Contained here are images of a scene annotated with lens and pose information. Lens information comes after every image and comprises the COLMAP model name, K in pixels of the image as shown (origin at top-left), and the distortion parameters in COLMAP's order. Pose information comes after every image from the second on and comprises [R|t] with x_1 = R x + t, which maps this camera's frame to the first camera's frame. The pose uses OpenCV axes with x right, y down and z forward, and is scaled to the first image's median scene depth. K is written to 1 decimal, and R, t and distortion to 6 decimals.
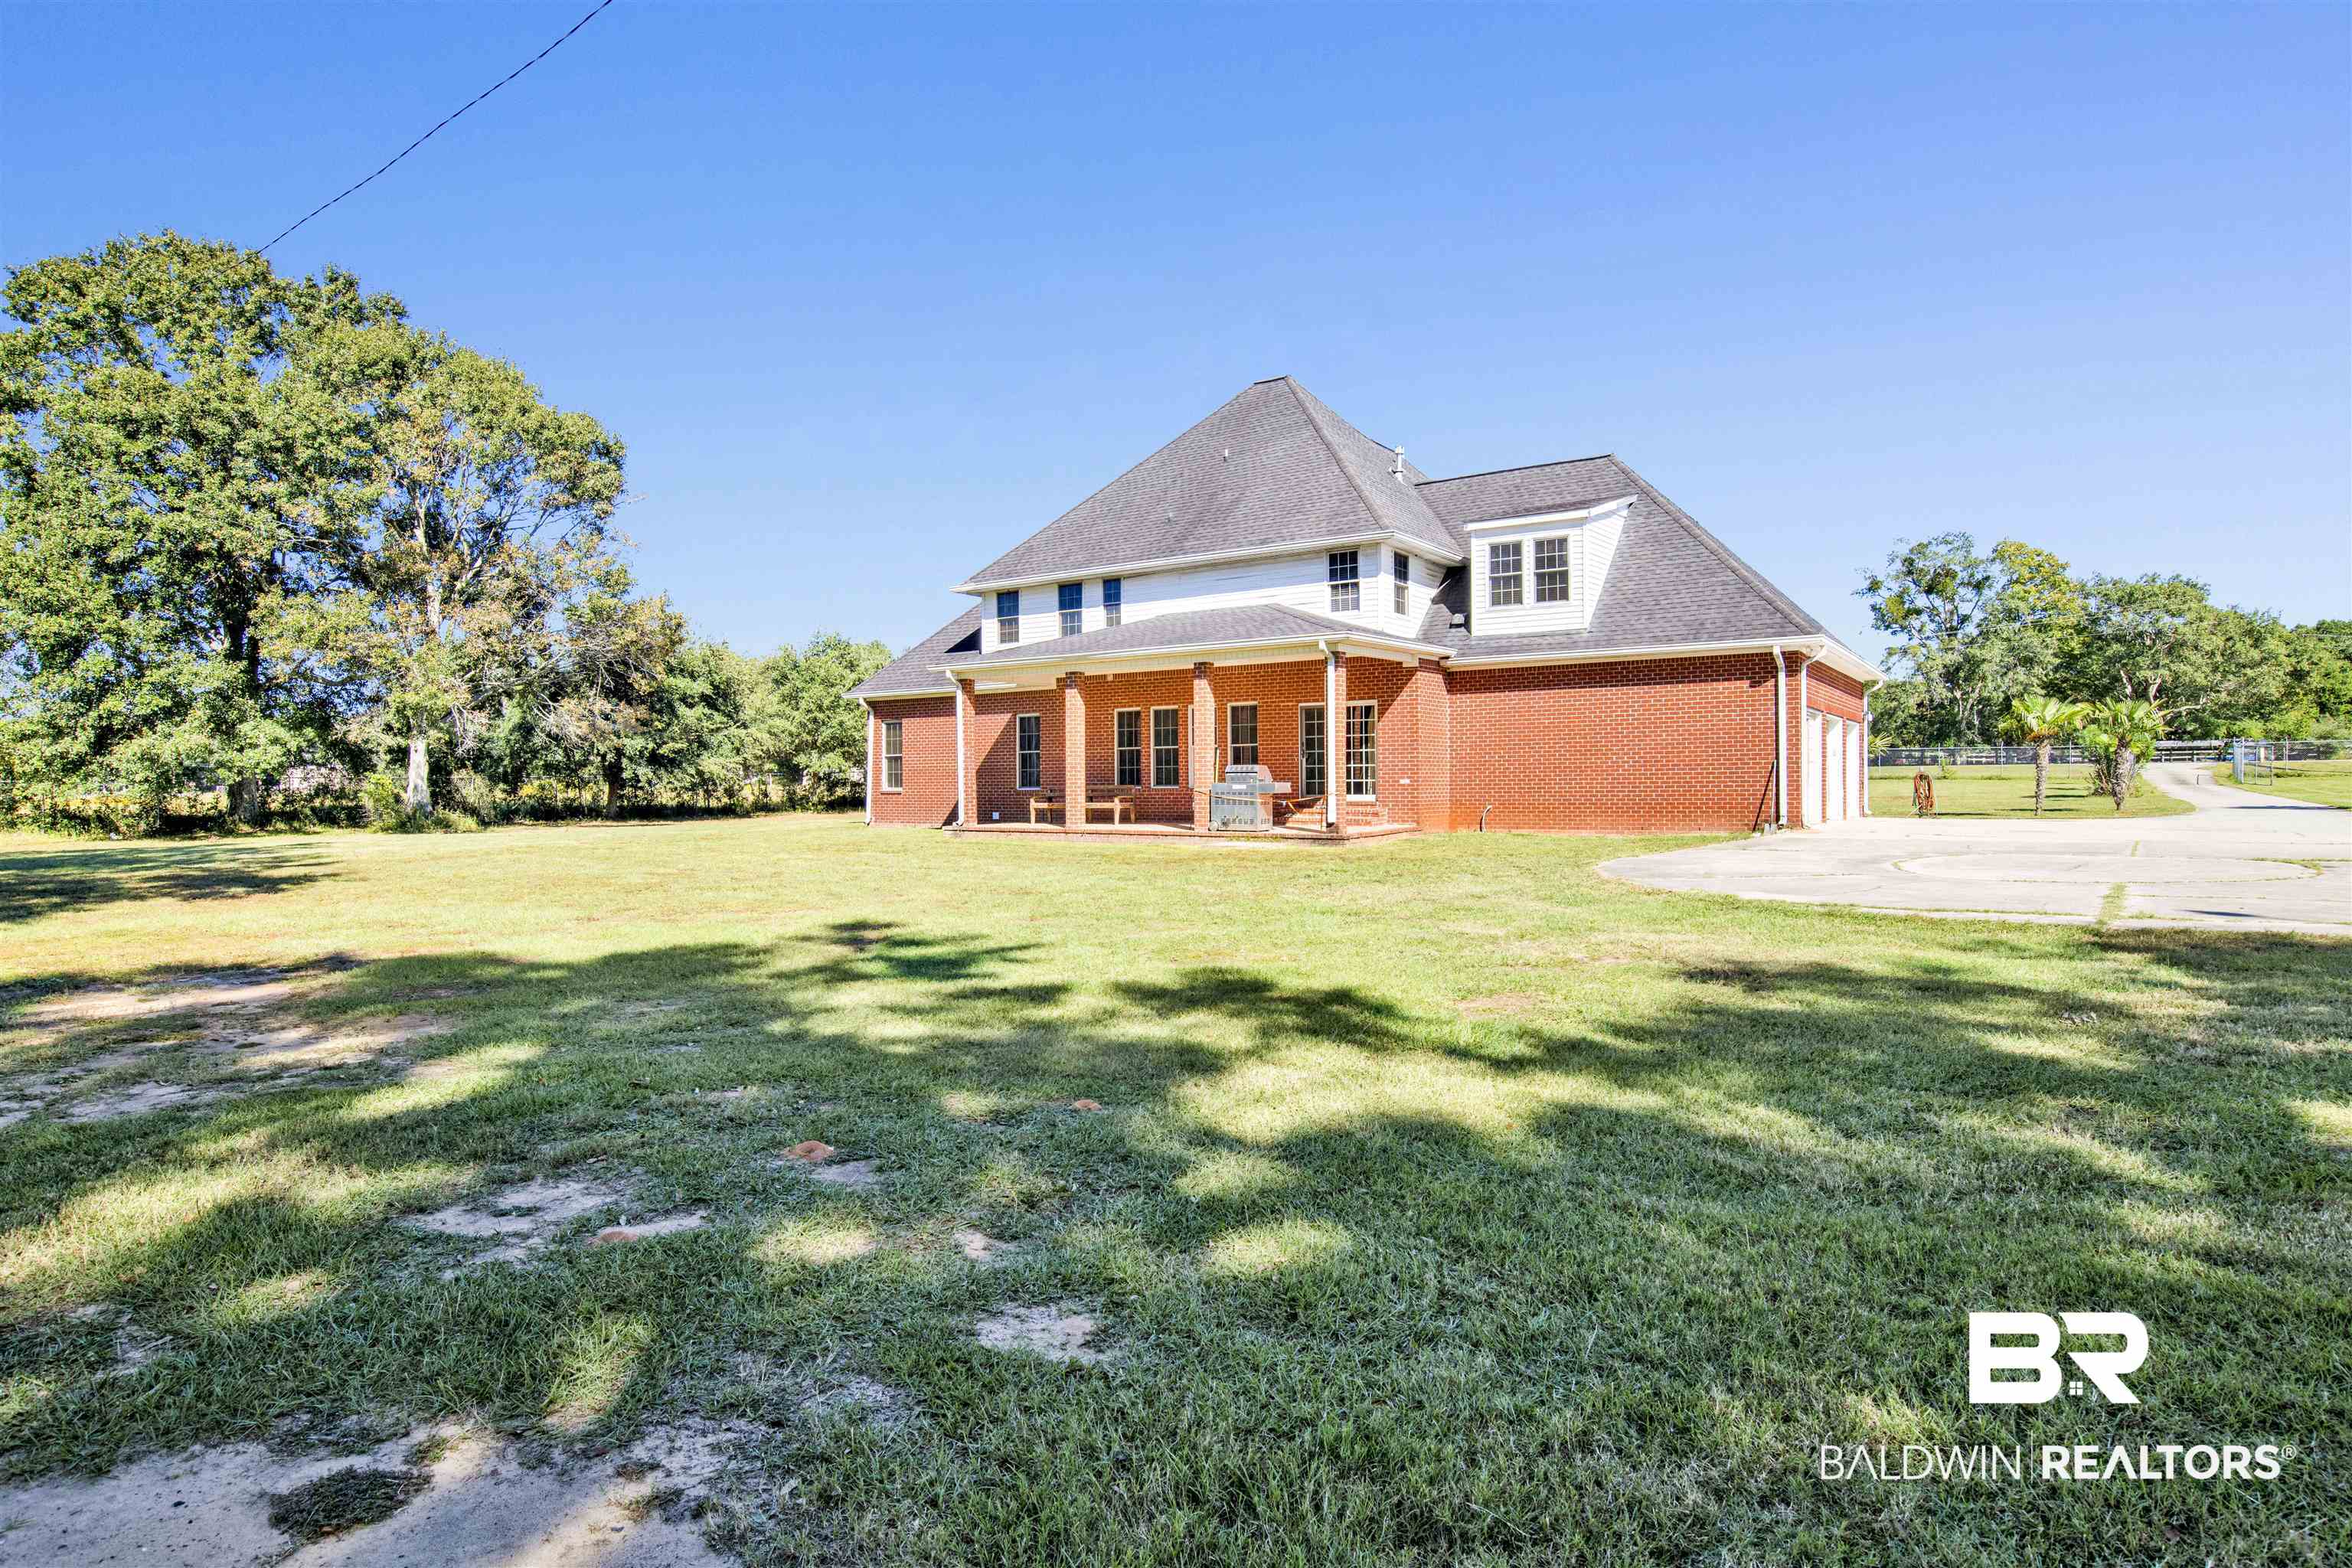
lens RADIAL K [[1304.7, 0, 1177.9], [0, 1304.7, 776.2], [0, 0, 1]] dist [-0.059602, 0.016814]
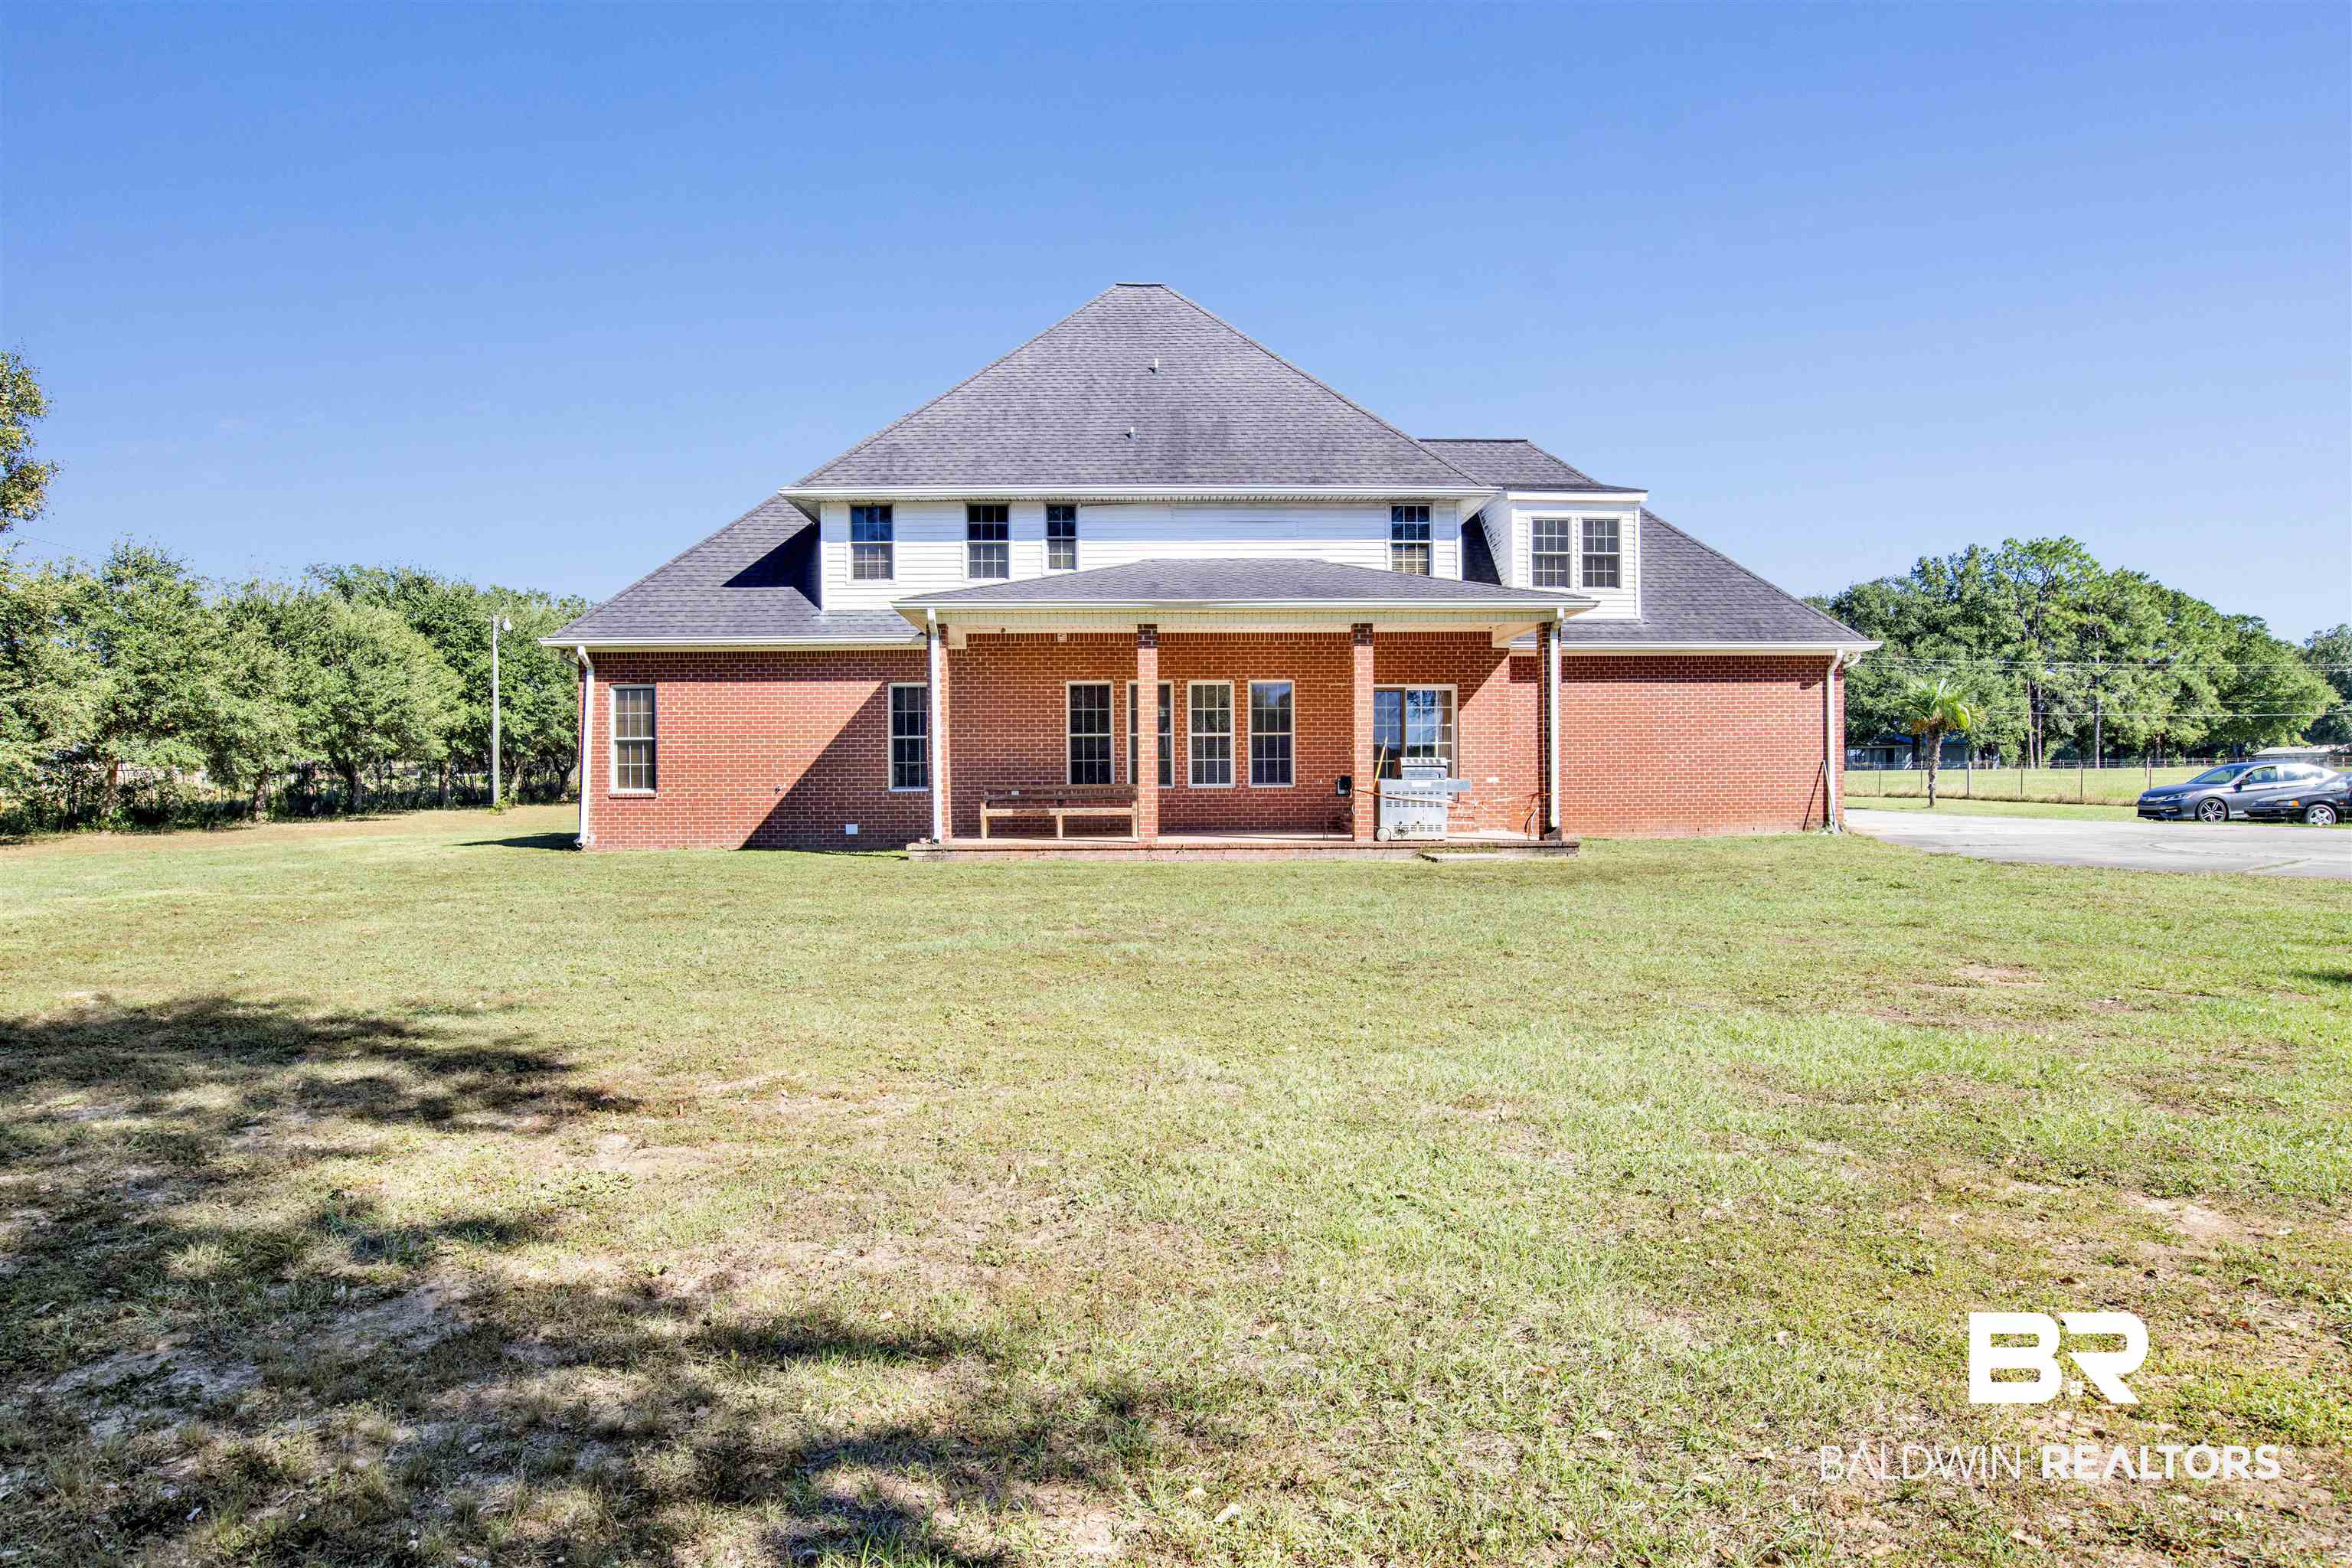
lens RADIAL K [[1324.1, 0, 1176.7], [0, 1324.1, 795.4], [0, 0, 1]] dist [-0.041727, 0.016929]
pose [[0.809382, -0.000433, 0.587282, -0.442904], [-0.003913, 0.999974, 0.006130, 0.008332], [-0.587269, -0.007259, 0.809359, 0.357792]]
